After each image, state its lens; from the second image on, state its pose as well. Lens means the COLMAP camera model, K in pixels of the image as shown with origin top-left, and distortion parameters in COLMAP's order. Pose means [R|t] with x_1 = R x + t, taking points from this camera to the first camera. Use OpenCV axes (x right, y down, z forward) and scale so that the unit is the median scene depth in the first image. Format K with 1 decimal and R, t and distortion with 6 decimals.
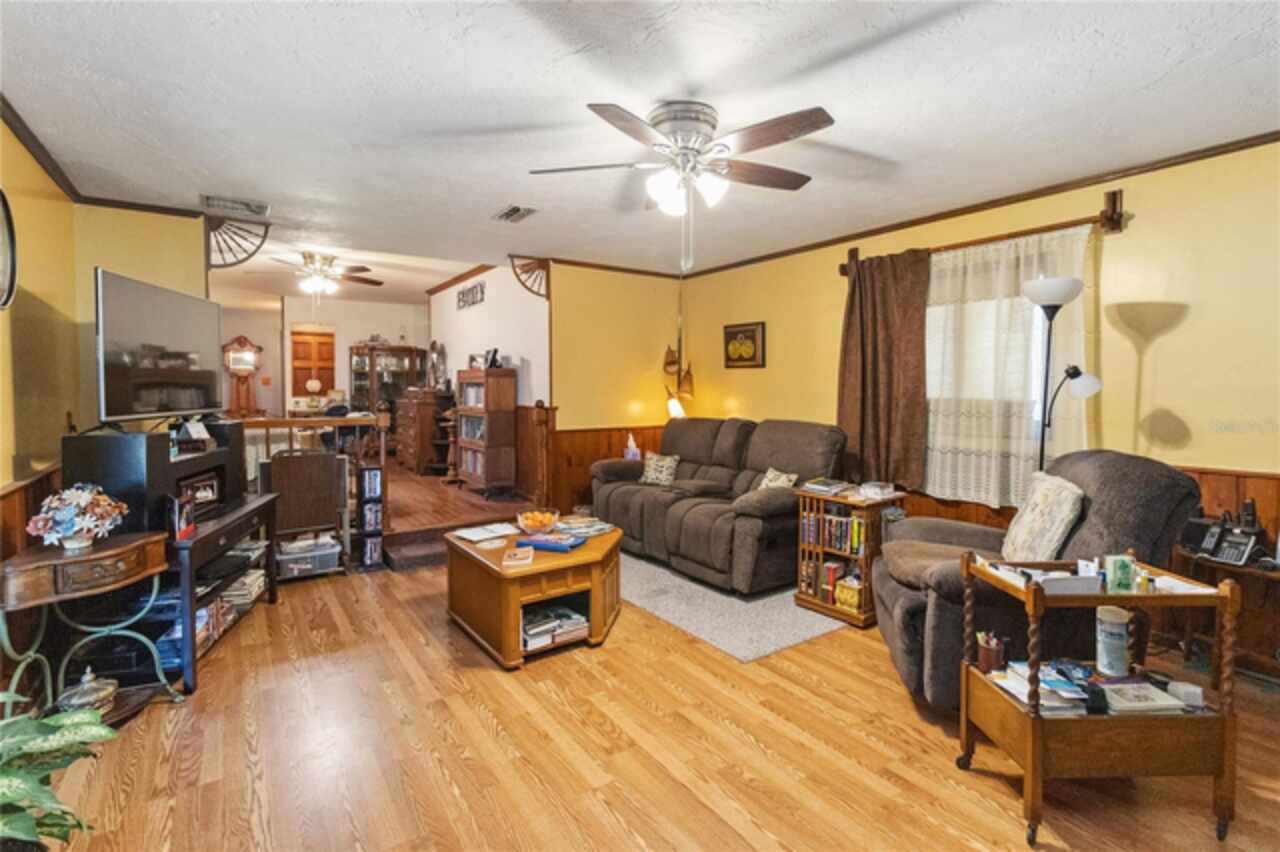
lens RADIAL K [[599.9, 0, 642.4], [0, 599.9, 398.6], [0, 0, 1]] dist [0.000652, -0.000091]
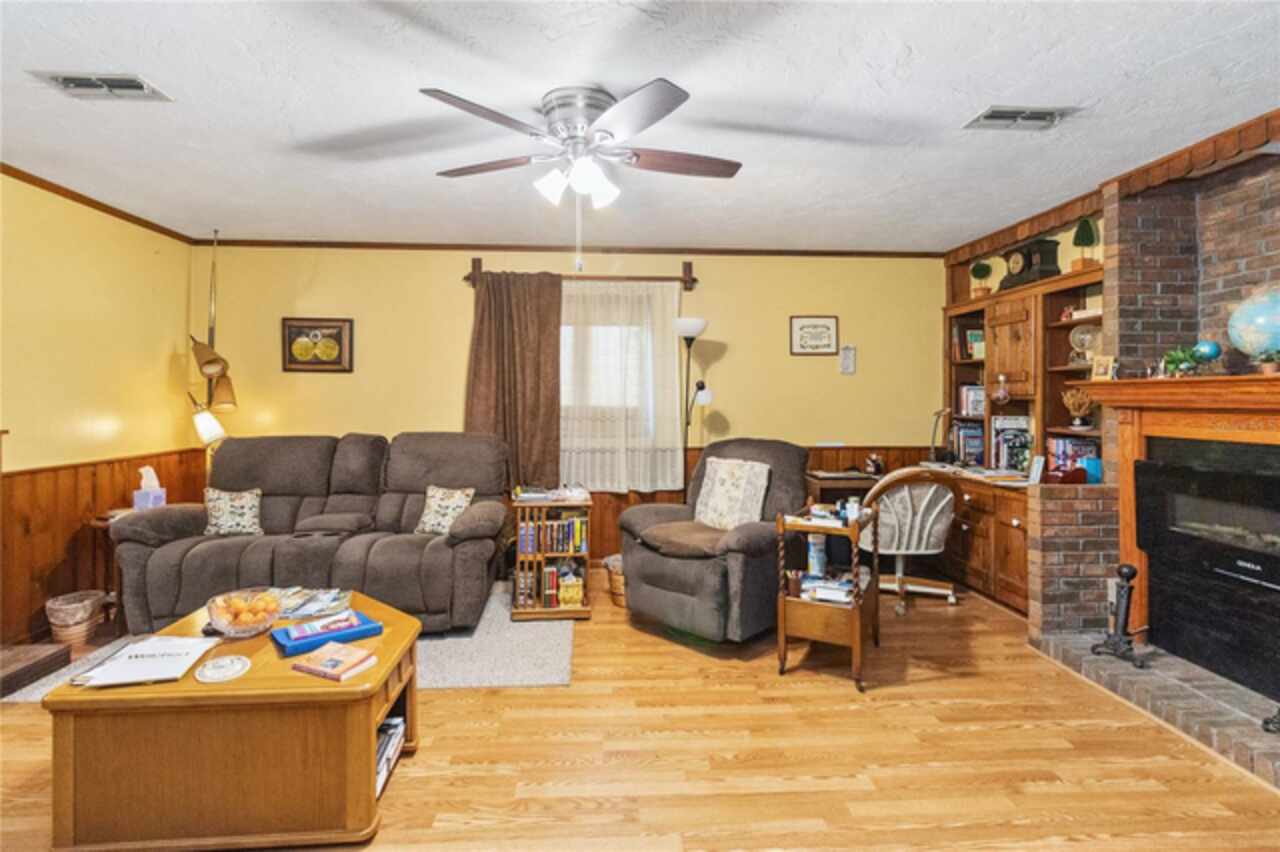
lens RADIAL K [[608.5, 0, 632.0], [0, 608.5, 384.3], [0, 0, 1]] dist [-0.002063, -0.000363]
pose [[0.519124, 0.018584, 0.854497, -0.492381], [0.014474, 0.999429, -0.030529, -0.004845], [-0.854576, 0.028217, 0.518559, 0.322315]]
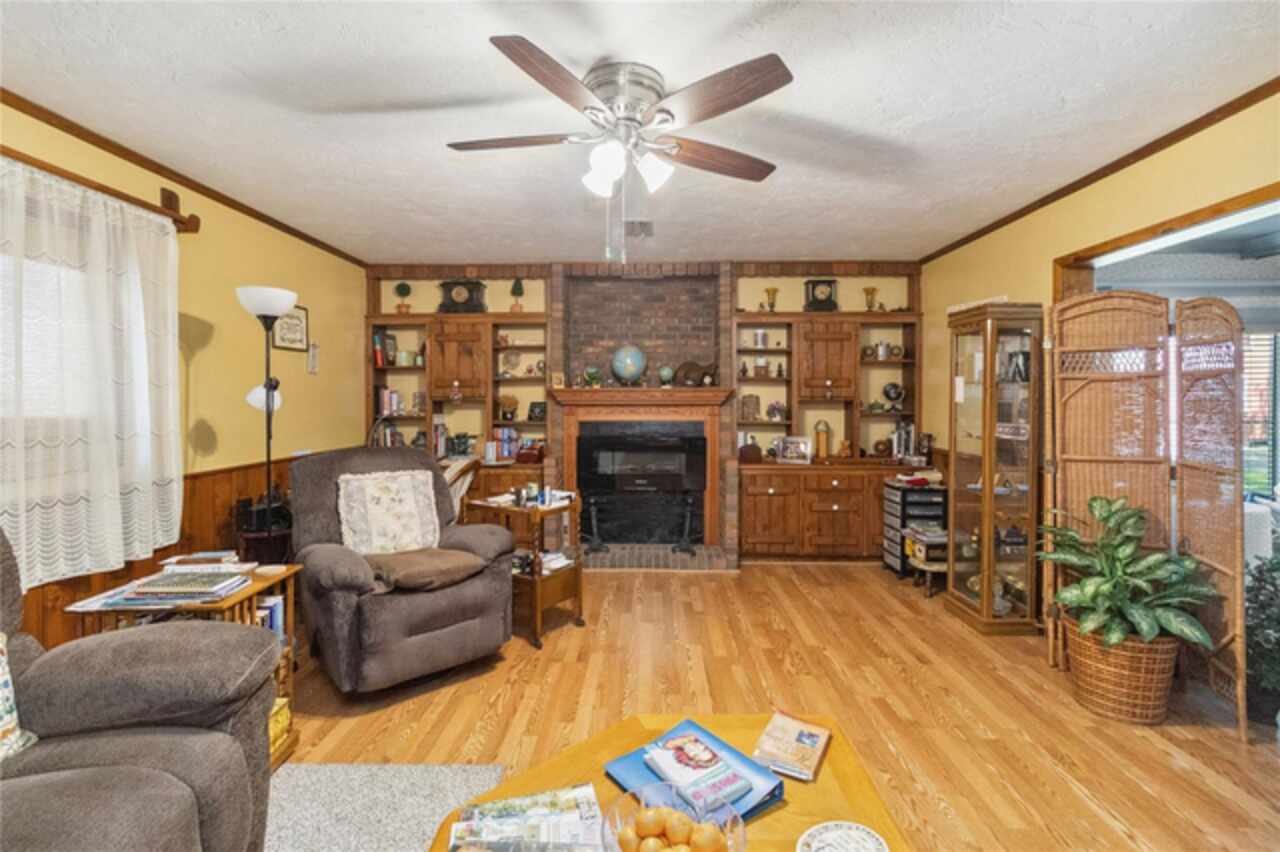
lens RADIAL K [[587.3, 0, 637.9], [0, 587.3, 401.8], [0, 0, 1]] dist [-0.000168, -0.000102]
pose [[-0.810149, -0.002878, 0.586217, -0.319324], [0.011970, 0.999698, 0.021450, -0.023169], [-0.586102, 0.024395, -0.809870, 1.198467]]
